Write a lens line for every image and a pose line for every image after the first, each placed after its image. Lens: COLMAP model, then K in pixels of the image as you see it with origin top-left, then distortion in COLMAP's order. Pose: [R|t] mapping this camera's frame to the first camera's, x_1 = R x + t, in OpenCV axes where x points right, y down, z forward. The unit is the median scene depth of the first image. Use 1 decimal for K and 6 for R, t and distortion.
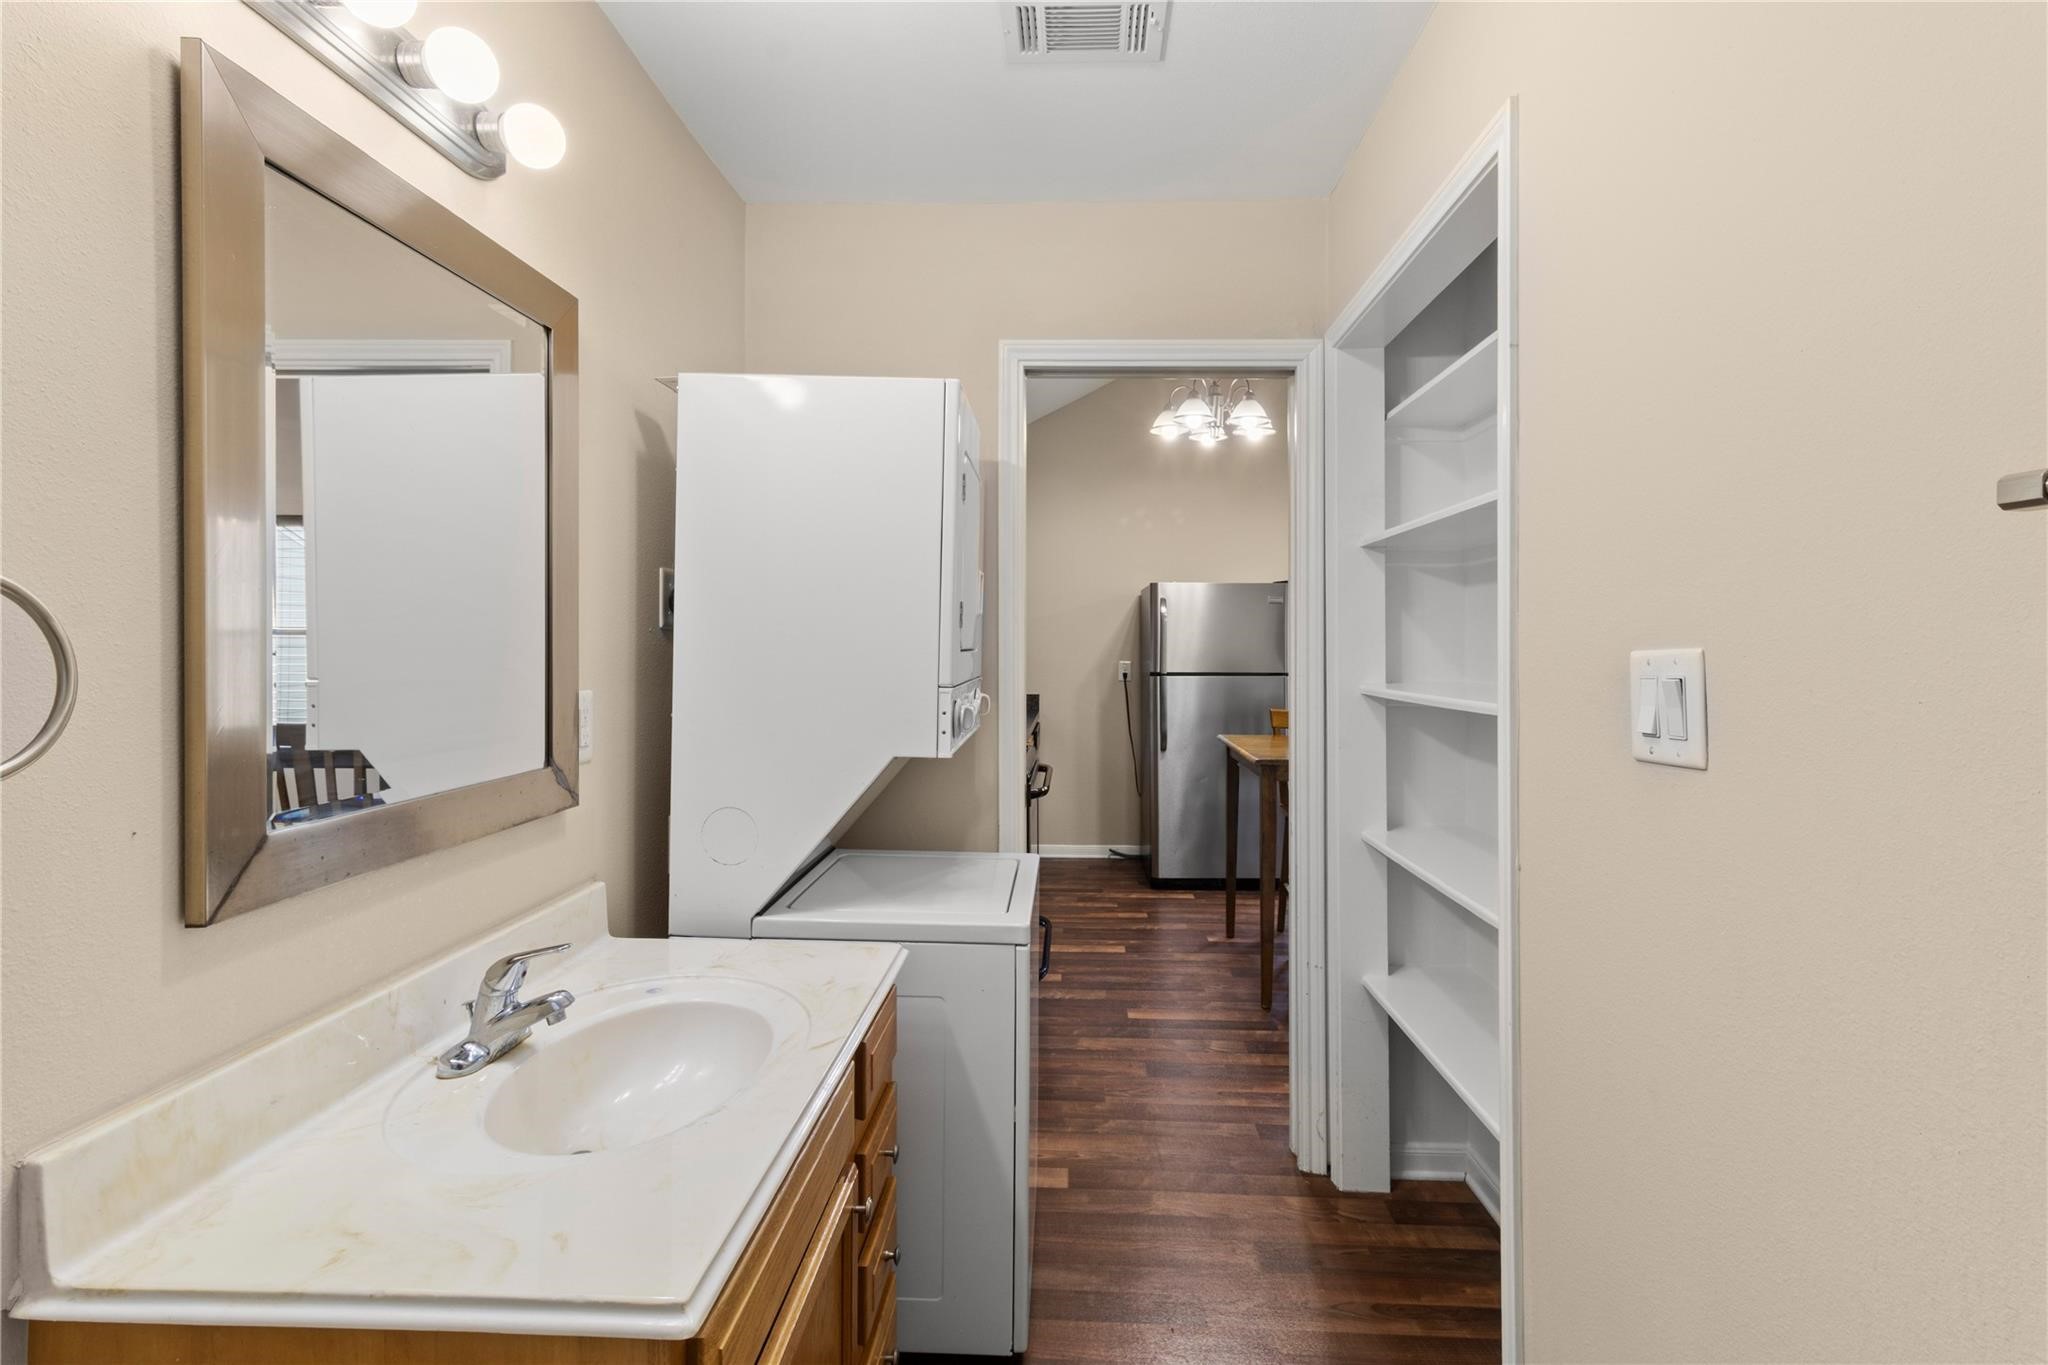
lens RADIAL K [[988.0, 0, 1023.7], [0, 988.0, 665.4], [0, 0, 1]] dist [0.003587, 0.000906]
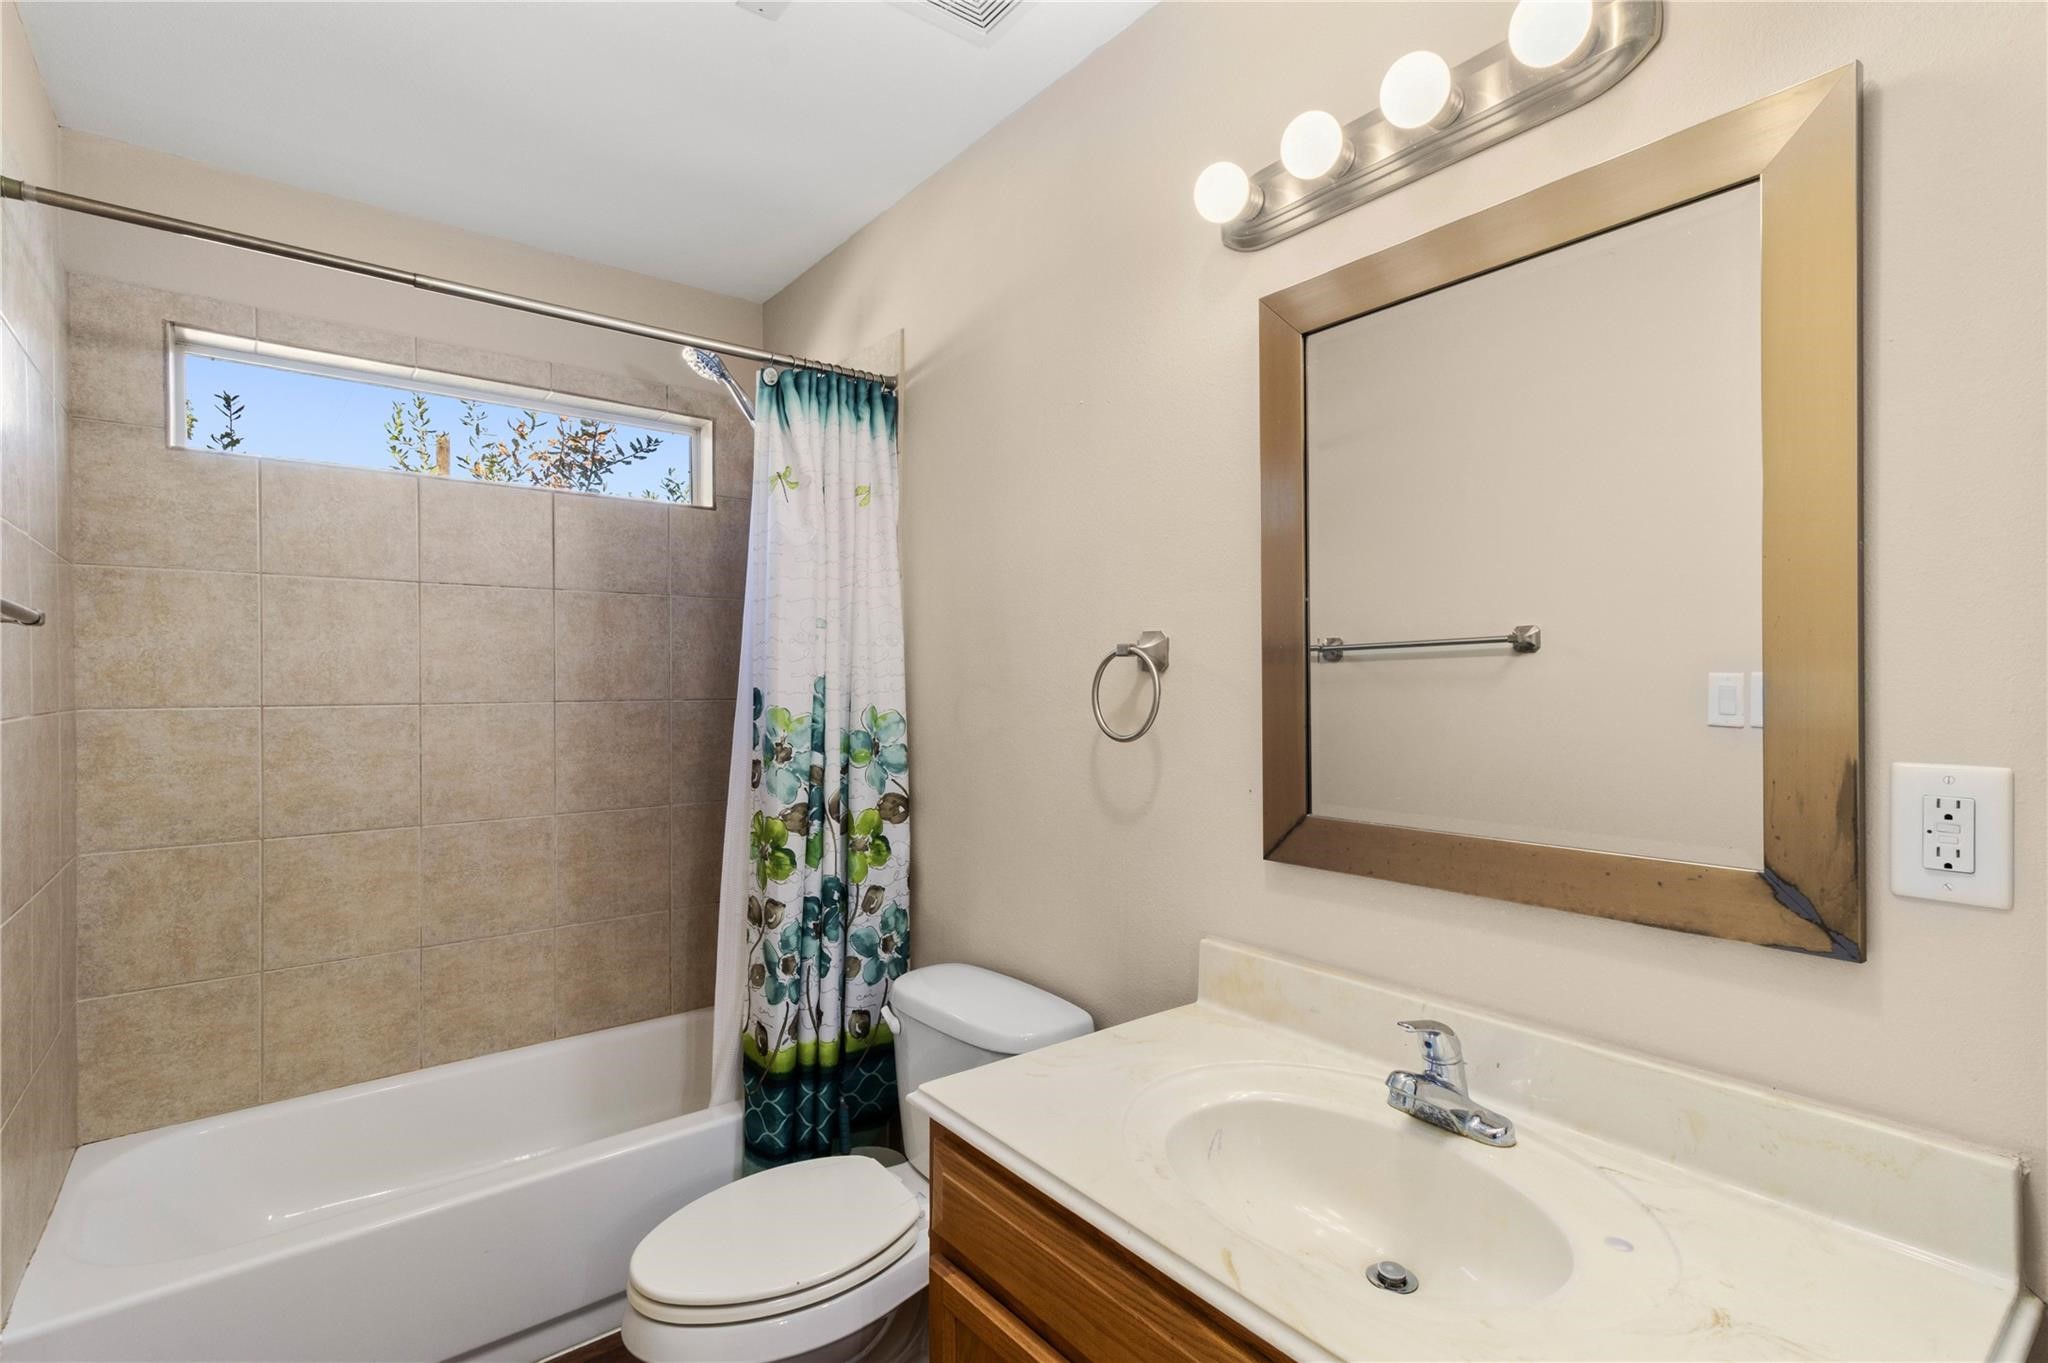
lens RADIAL K [[988.0, 0, 1032.4], [0, 988.0, 679.1], [0, 0, 1]] dist [0.003587, 0.000906]
pose [[-0.759707, 0.009127, -0.650202, 0.455592], [-0.002062, 0.999863, 0.016445, -0.047380], [0.650263, 0.013834, -0.759584, 1.864309]]
